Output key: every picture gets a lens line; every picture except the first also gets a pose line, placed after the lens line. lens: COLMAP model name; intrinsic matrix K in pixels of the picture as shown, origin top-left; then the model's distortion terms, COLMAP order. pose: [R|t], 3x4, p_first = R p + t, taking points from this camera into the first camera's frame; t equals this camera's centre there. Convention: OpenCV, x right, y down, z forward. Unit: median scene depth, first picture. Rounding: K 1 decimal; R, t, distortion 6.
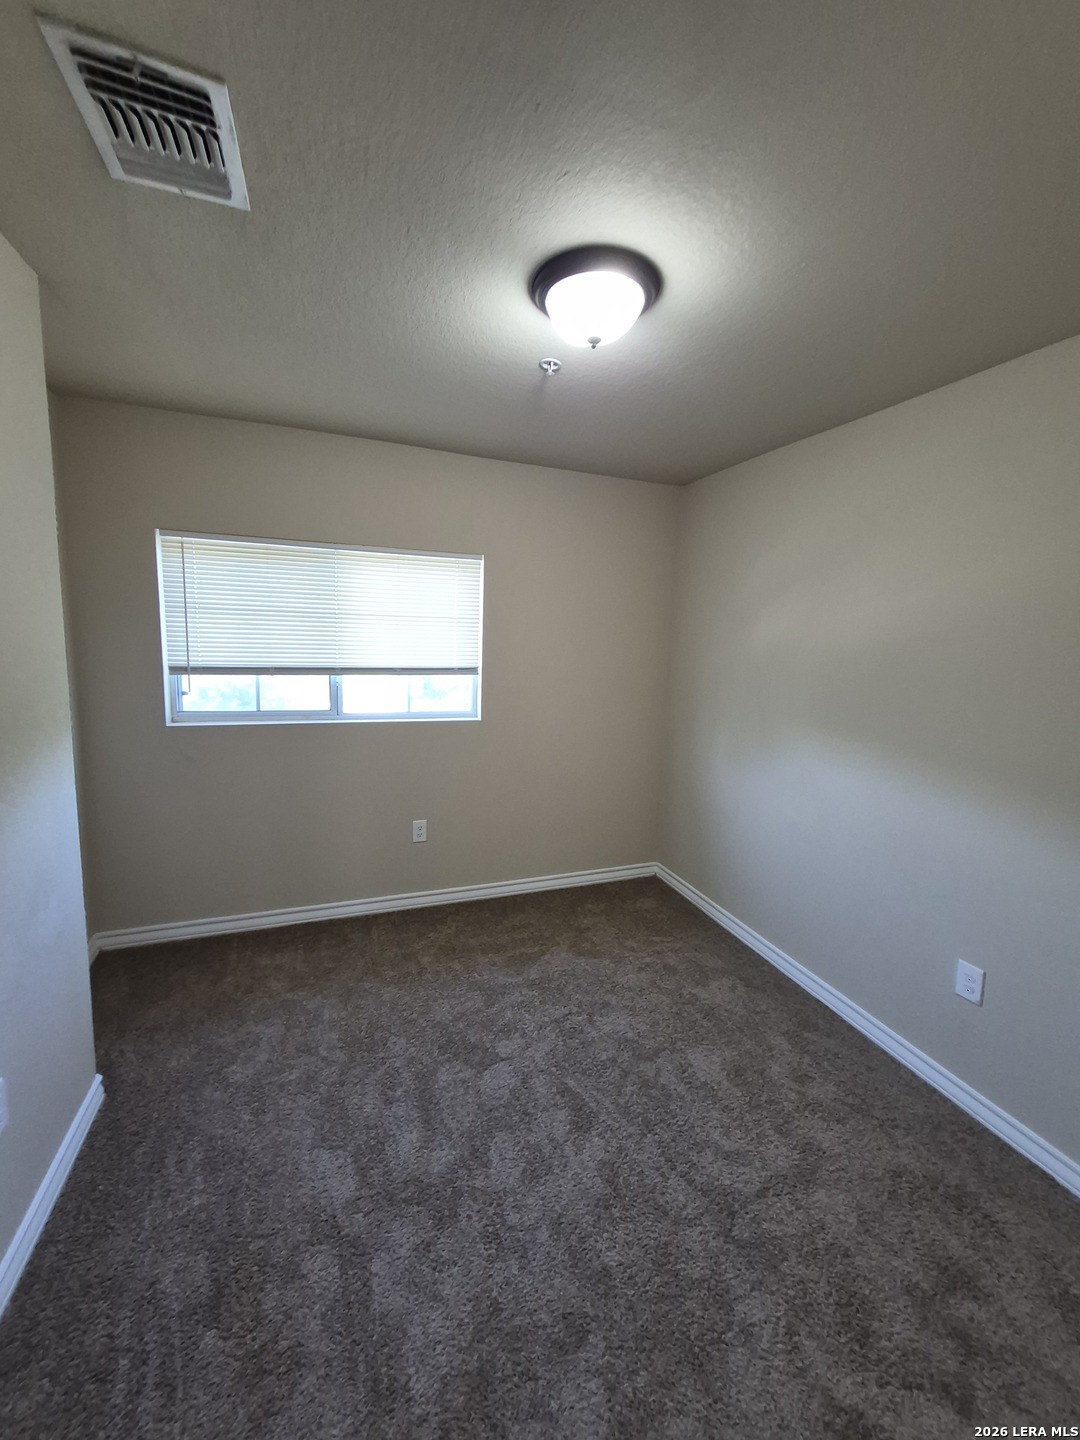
lens RADIAL K [[565.4, 0, 533.7], [0, 565.4, 707.6], [0, 0, 1]] dist [0.005926, 0.000144]
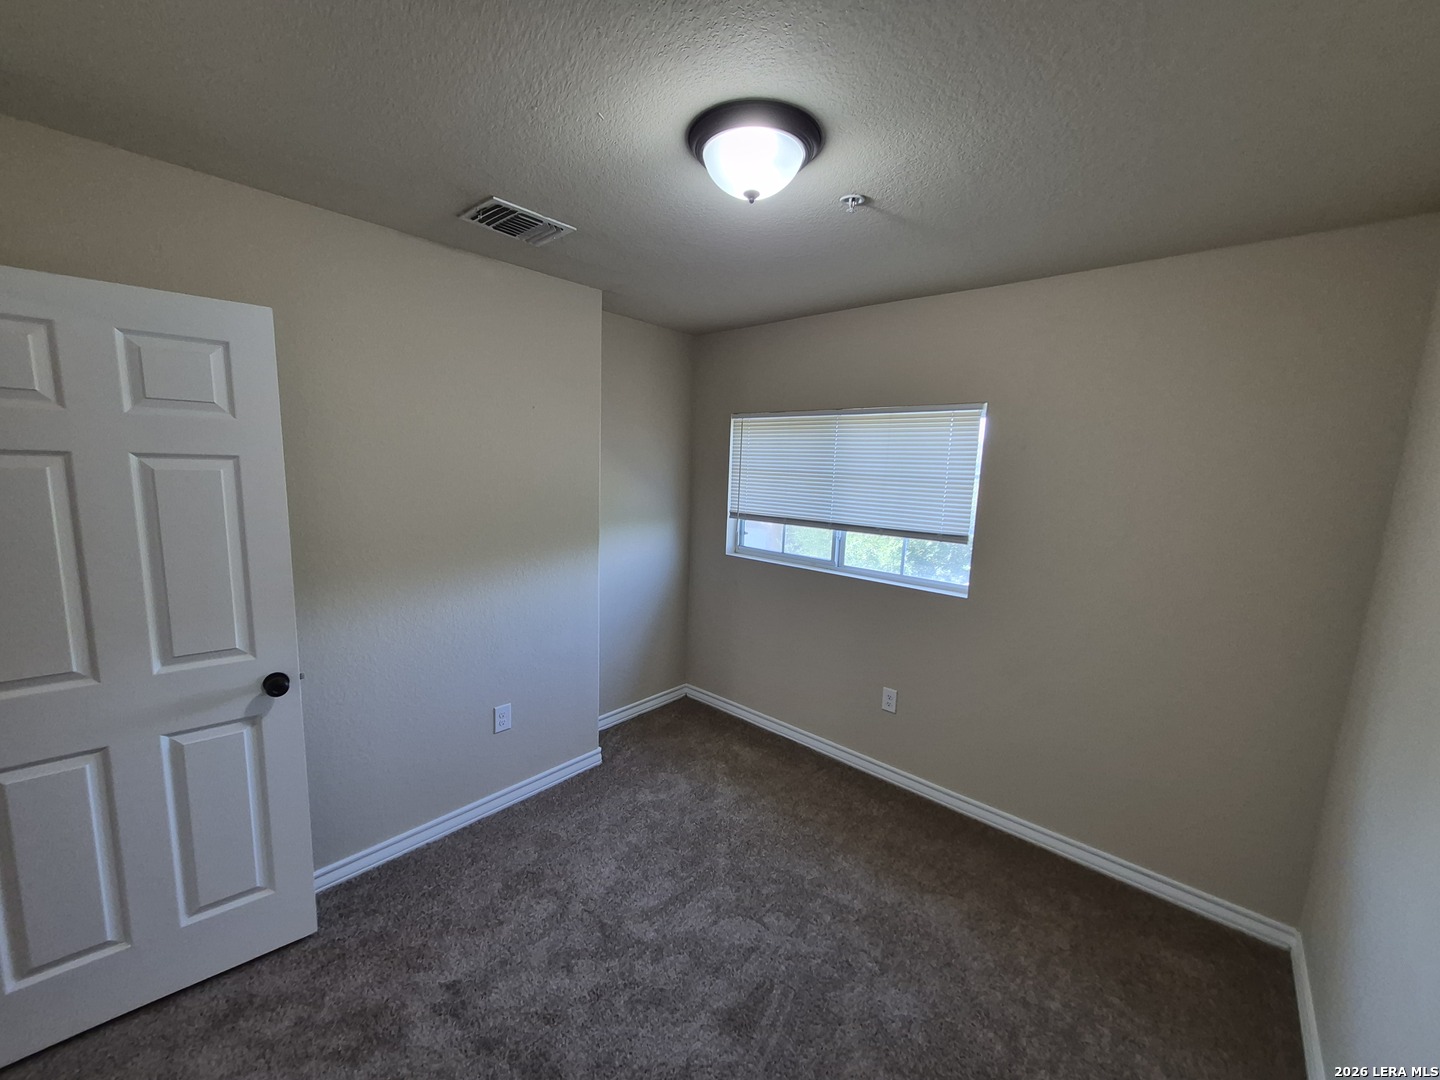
lens RADIAL K [[565.4, 0, 710.2], [0, 565.4, 545.8], [0, 0, 1]] dist [0.005926, 0.000144]
pose [[0.459719, 0.112358, -0.880928, 0.530987], [-0.135620, 0.989211, 0.055395, -0.057429], [0.877648, 0.094005, 0.469997, 0.295186]]
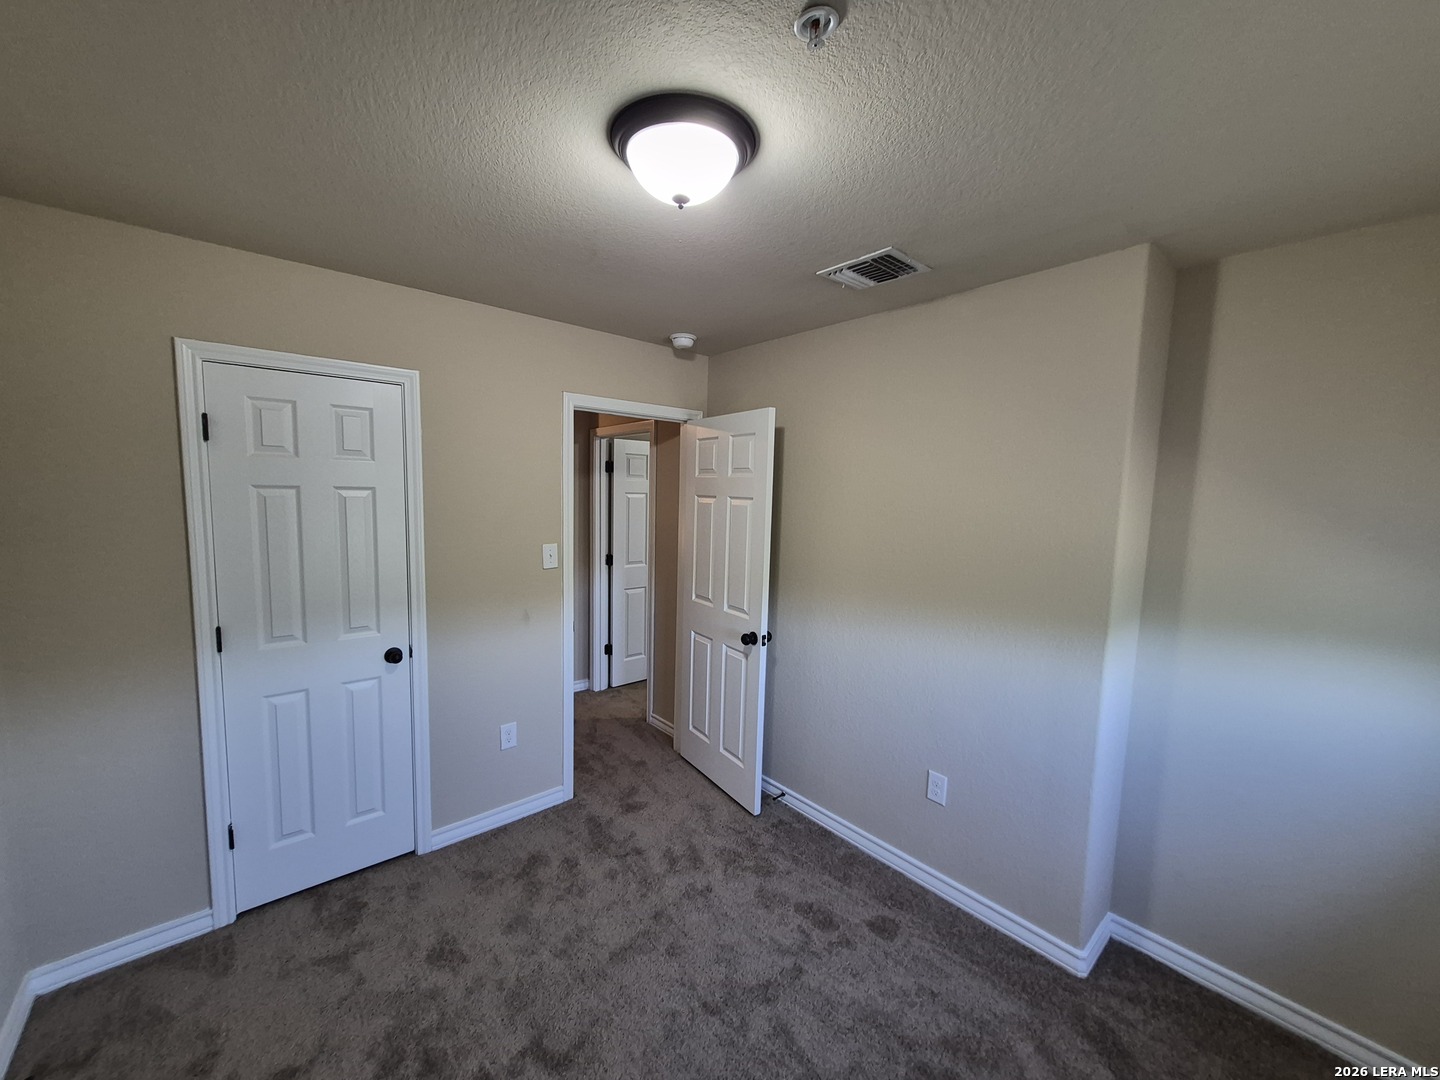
lens RADIAL K [[568.7, 0, 717.3], [0, 568.7, 548.9], [0, 0, 1]] dist [0.009205, 0.000129]
pose [[-0.935567, -0.024916, -0.352268, 0.189130], [-0.106818, 0.970749, 0.215028, -0.173549], [0.336606, 0.238802, -0.910862, 1.053415]]
